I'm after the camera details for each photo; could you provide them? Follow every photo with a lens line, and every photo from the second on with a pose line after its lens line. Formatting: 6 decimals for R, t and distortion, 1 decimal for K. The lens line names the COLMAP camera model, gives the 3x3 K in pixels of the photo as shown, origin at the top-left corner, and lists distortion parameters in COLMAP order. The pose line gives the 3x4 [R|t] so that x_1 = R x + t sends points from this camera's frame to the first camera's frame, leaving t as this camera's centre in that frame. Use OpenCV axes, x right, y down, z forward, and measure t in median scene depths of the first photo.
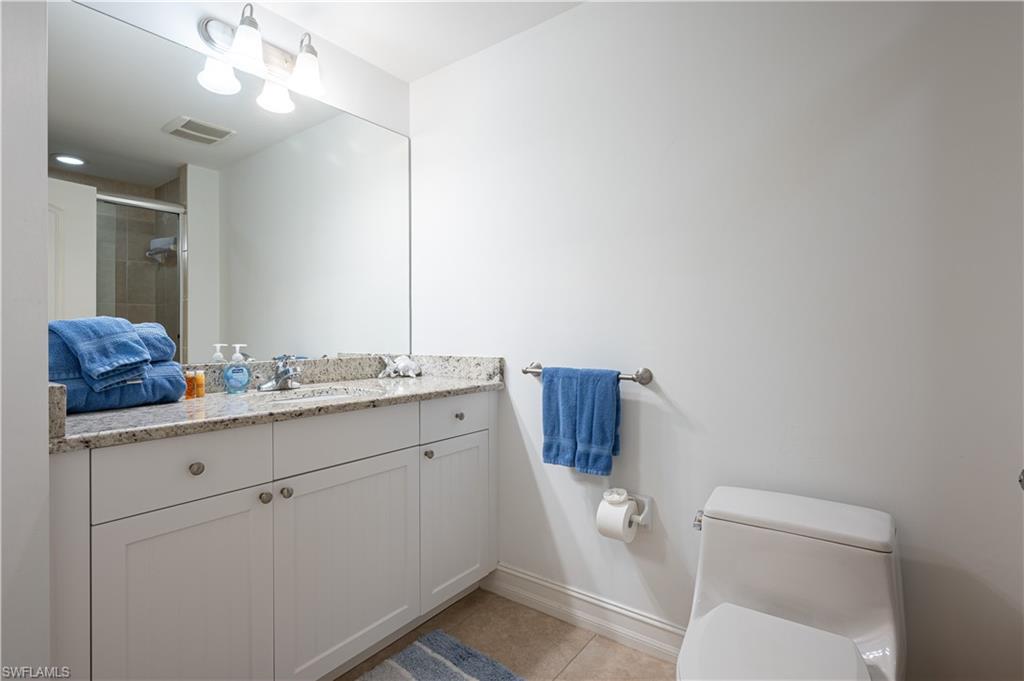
lens RADIAL K [[503.9, 0, 507.9], [0, 503.9, 336.4], [0, 0, 1]] dist [-0.002555, 0.000094]
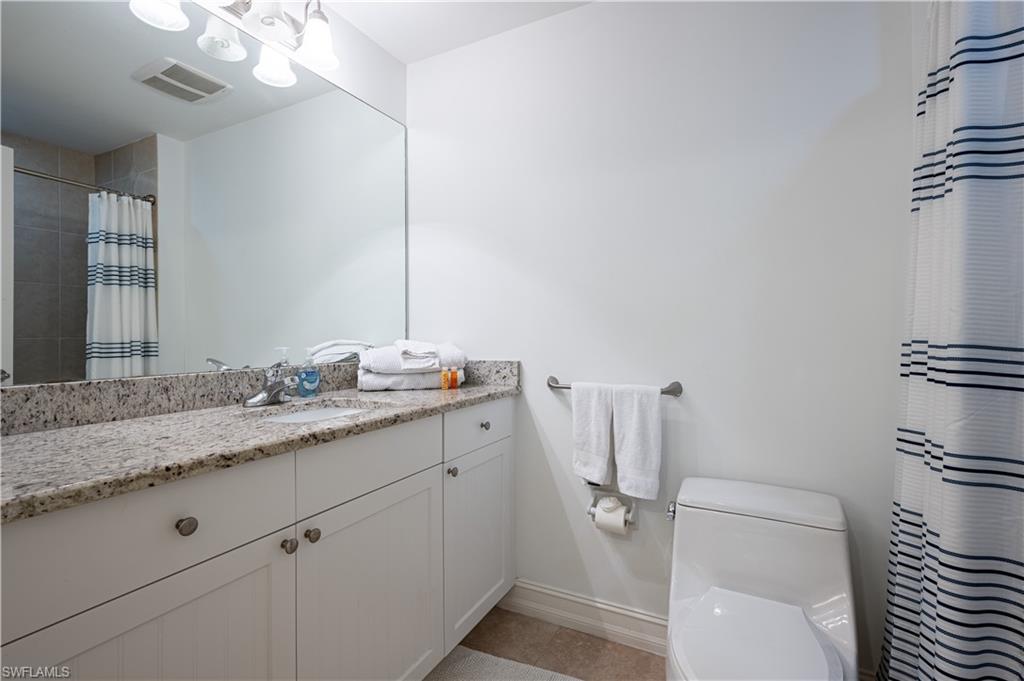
lens RADIAL K [[463.7, 0, 517.0], [0, 463.7, 342.3], [0, 0, 1]] dist [-0.021355, -0.000876]
pose [[0.982636, -0.003569, 0.185509, -0.191495], [0.001717, 0.999947, 0.010146, -0.005580], [-0.185536, -0.009651, 0.982590, 0.163787]]
